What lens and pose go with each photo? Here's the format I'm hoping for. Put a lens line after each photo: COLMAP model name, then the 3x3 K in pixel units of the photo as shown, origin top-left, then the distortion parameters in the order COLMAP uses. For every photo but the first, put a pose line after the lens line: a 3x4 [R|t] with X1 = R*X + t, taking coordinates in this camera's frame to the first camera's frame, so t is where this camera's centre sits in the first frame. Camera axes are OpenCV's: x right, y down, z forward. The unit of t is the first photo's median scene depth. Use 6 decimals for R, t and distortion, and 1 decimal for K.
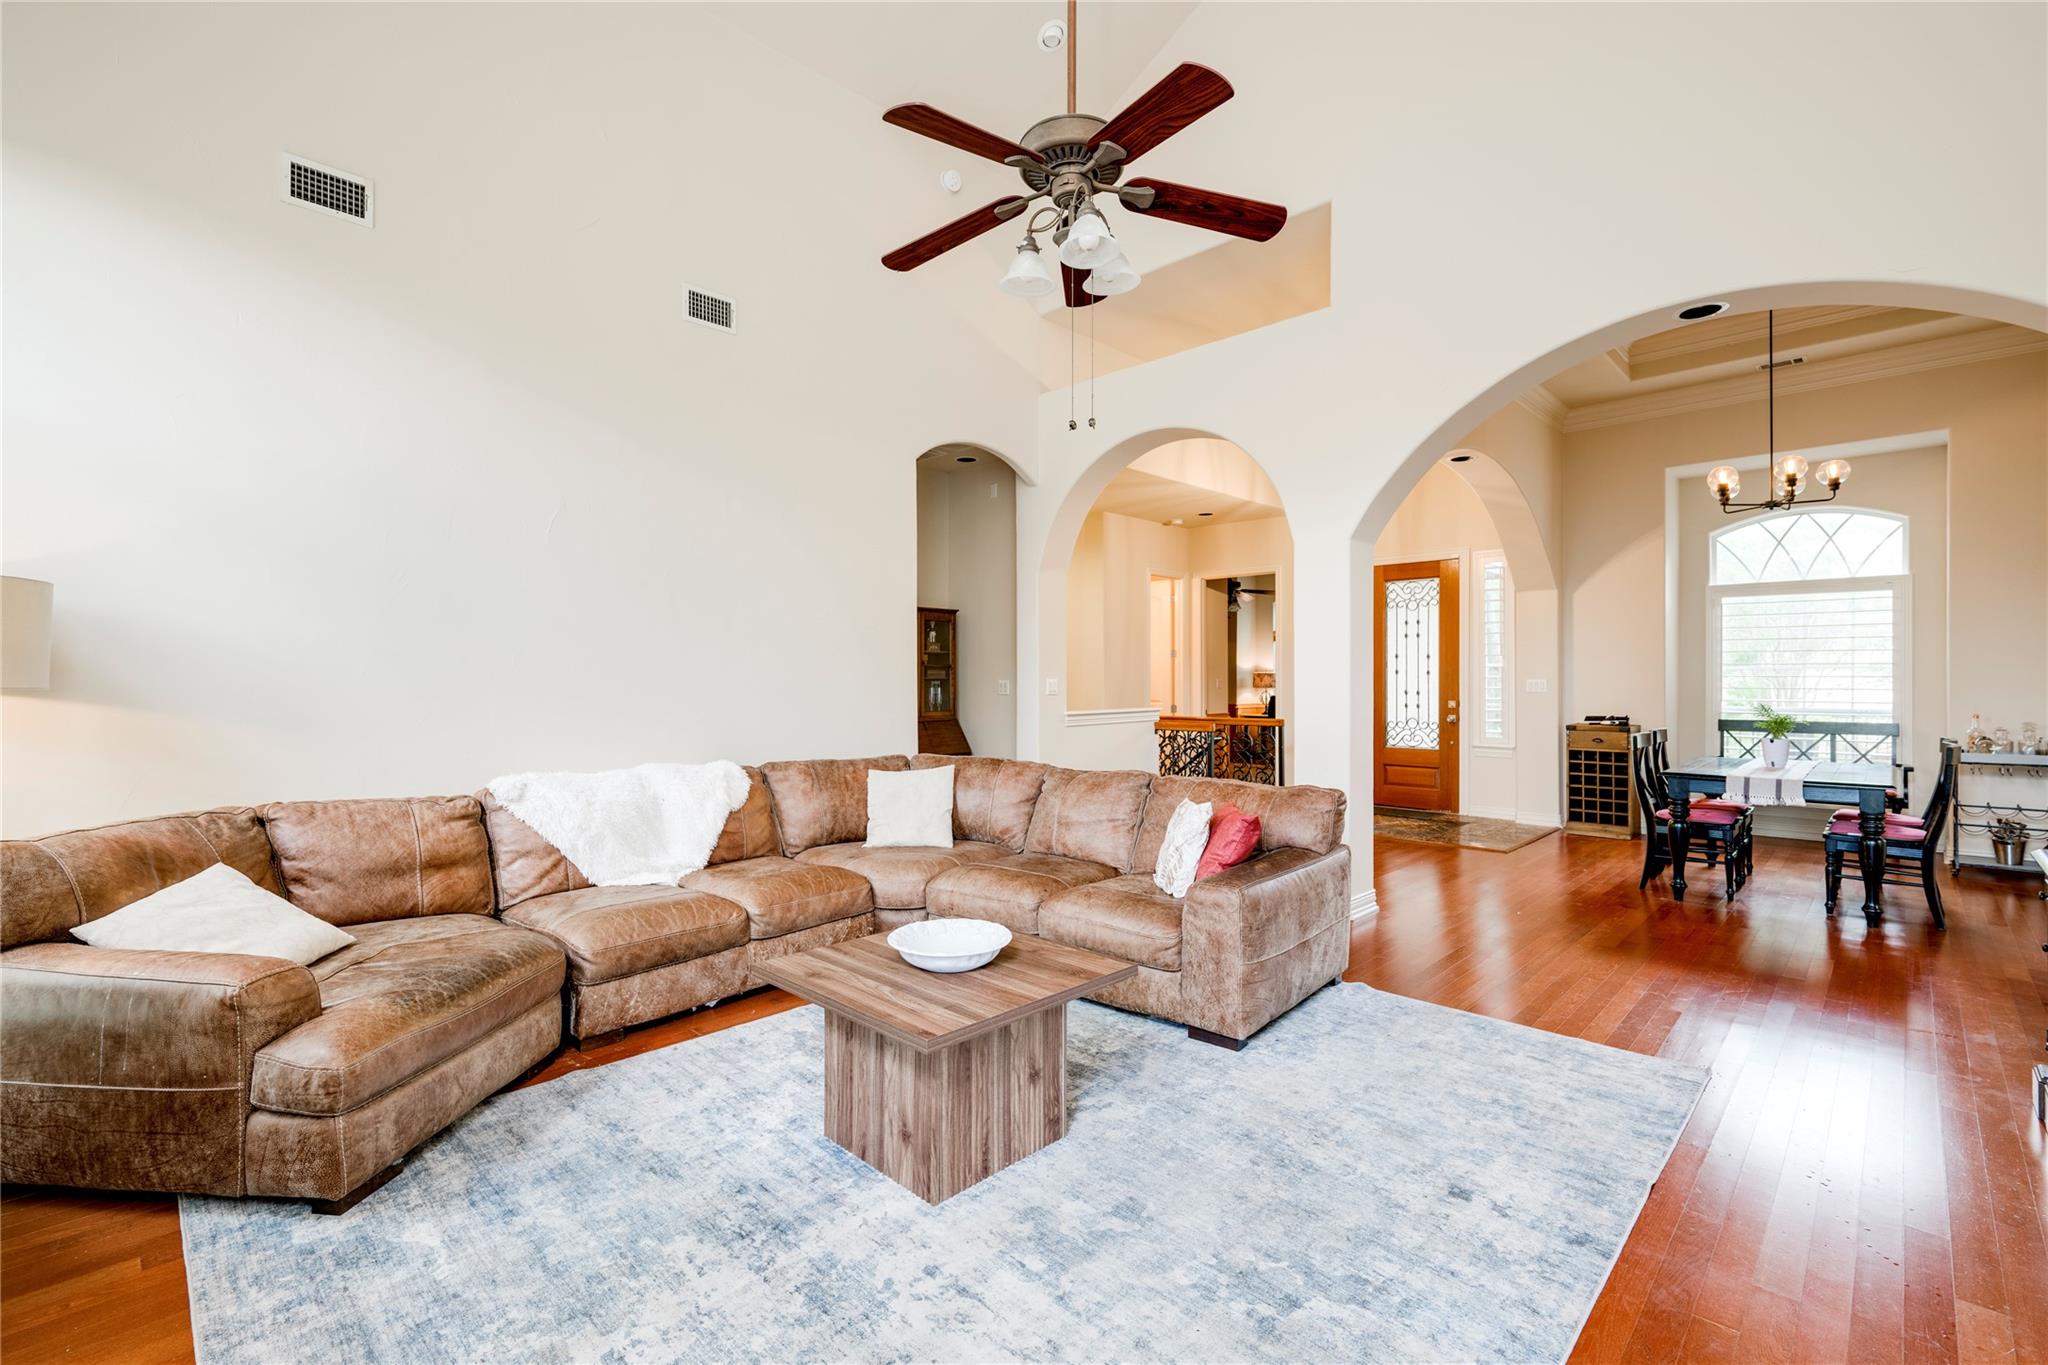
lens RADIAL K [[822.3, 0, 1041.2], [0, 822.3, 689.1], [0, 0, 1]] dist [0.001715, 0.000099]
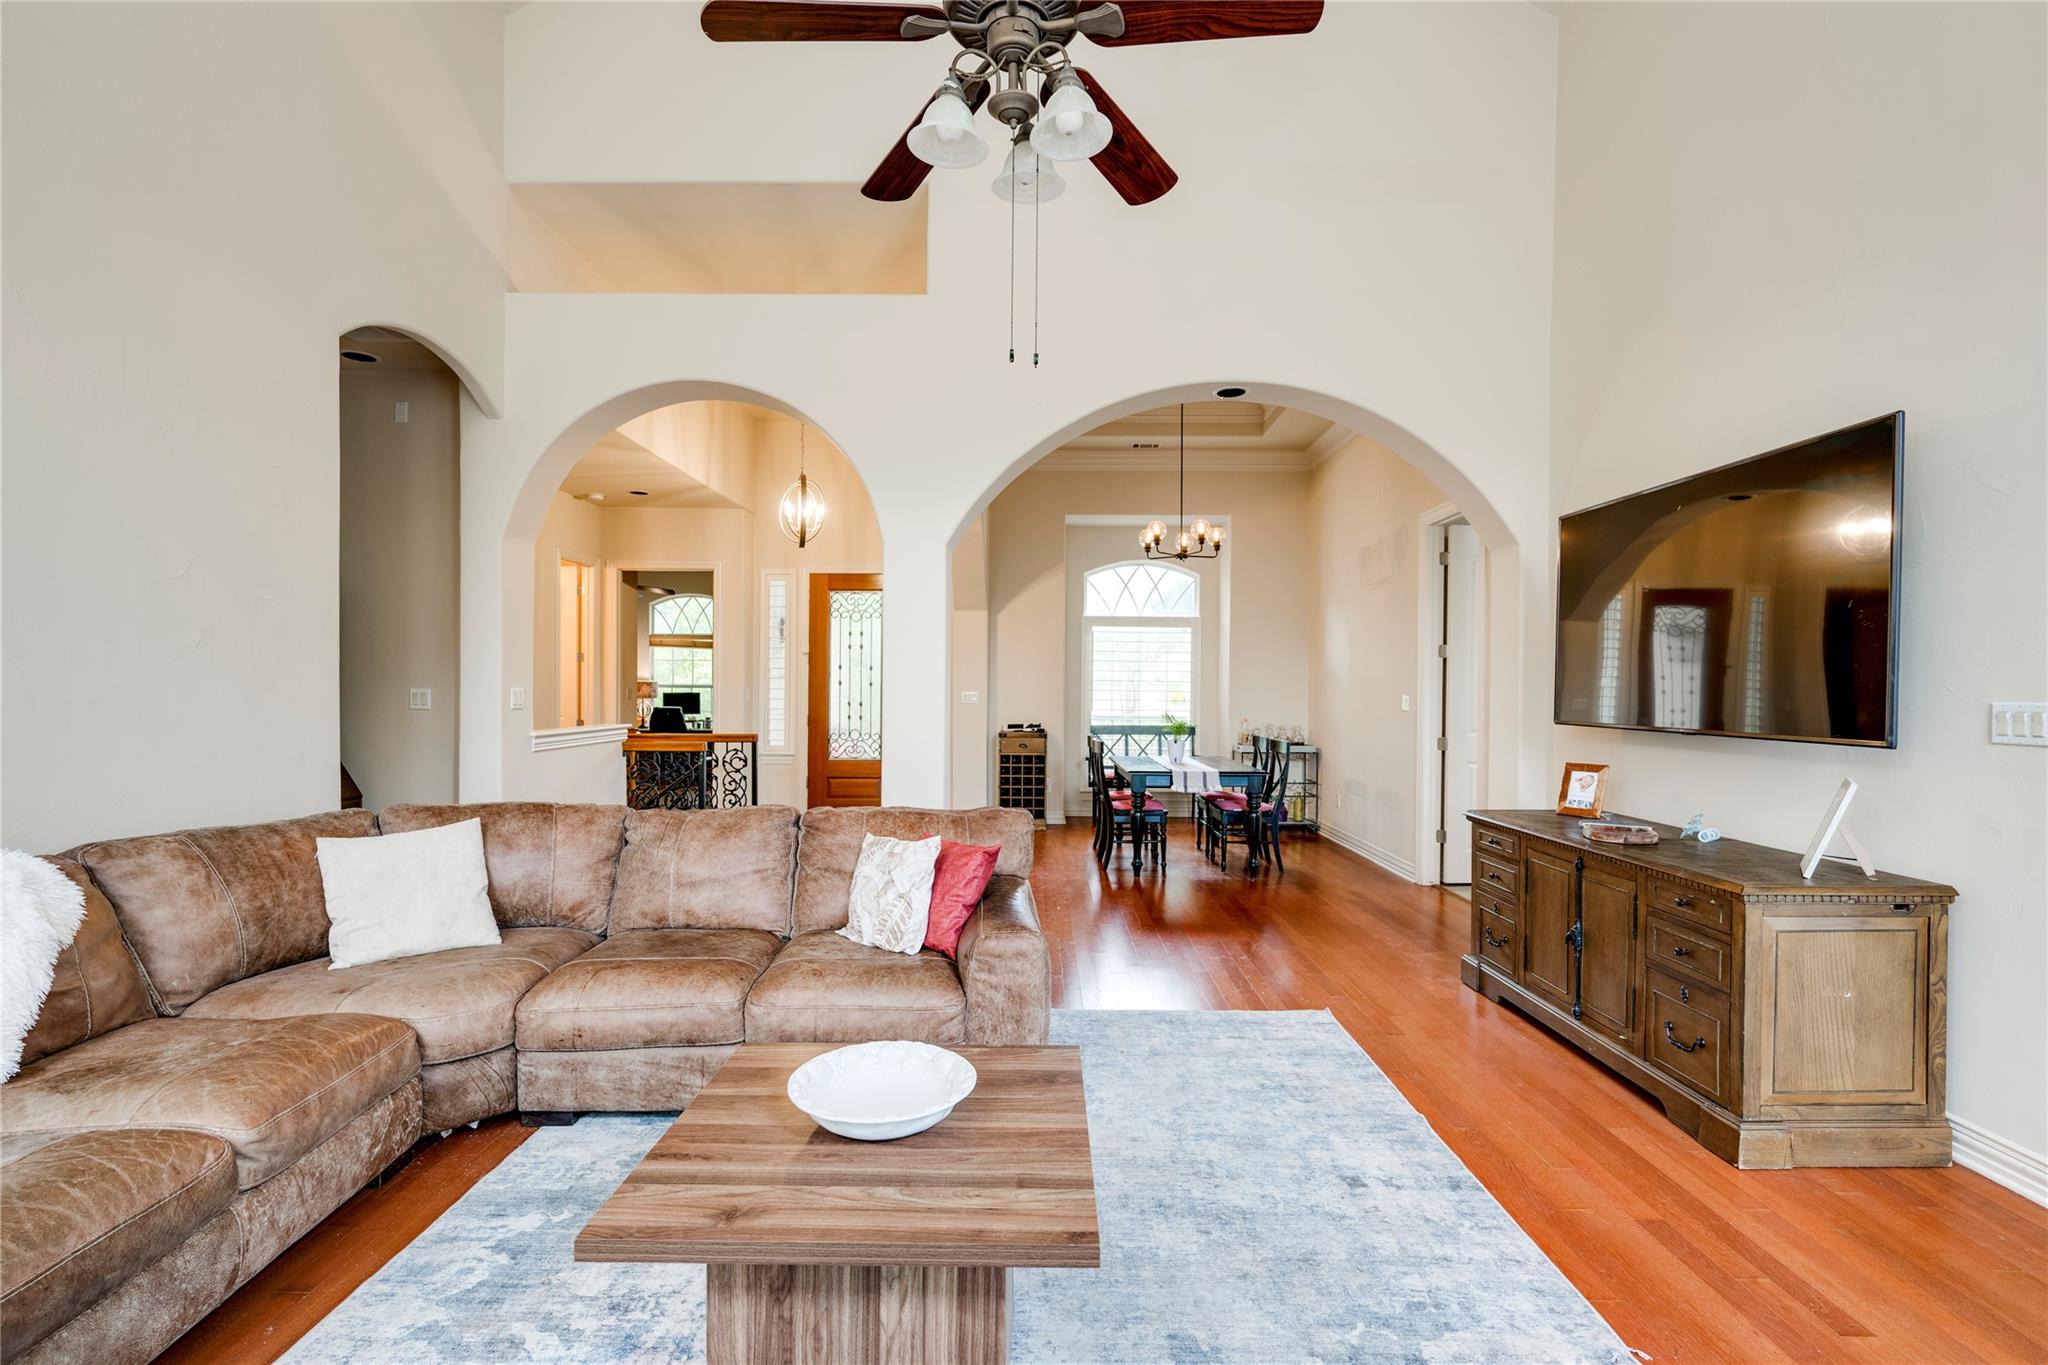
lens RADIAL K [[867.7, 0, 1026.3], [0, 867.7, 706.7], [0, 0, 1]] dist [-0.004708, 0.000073]
pose [[0.756476, -0.004576, 0.654005, -0.241854], [-0.000874, 0.999968, 0.008008, -0.003126], [-0.654021, -0.006630, 0.756448, 0.198671]]
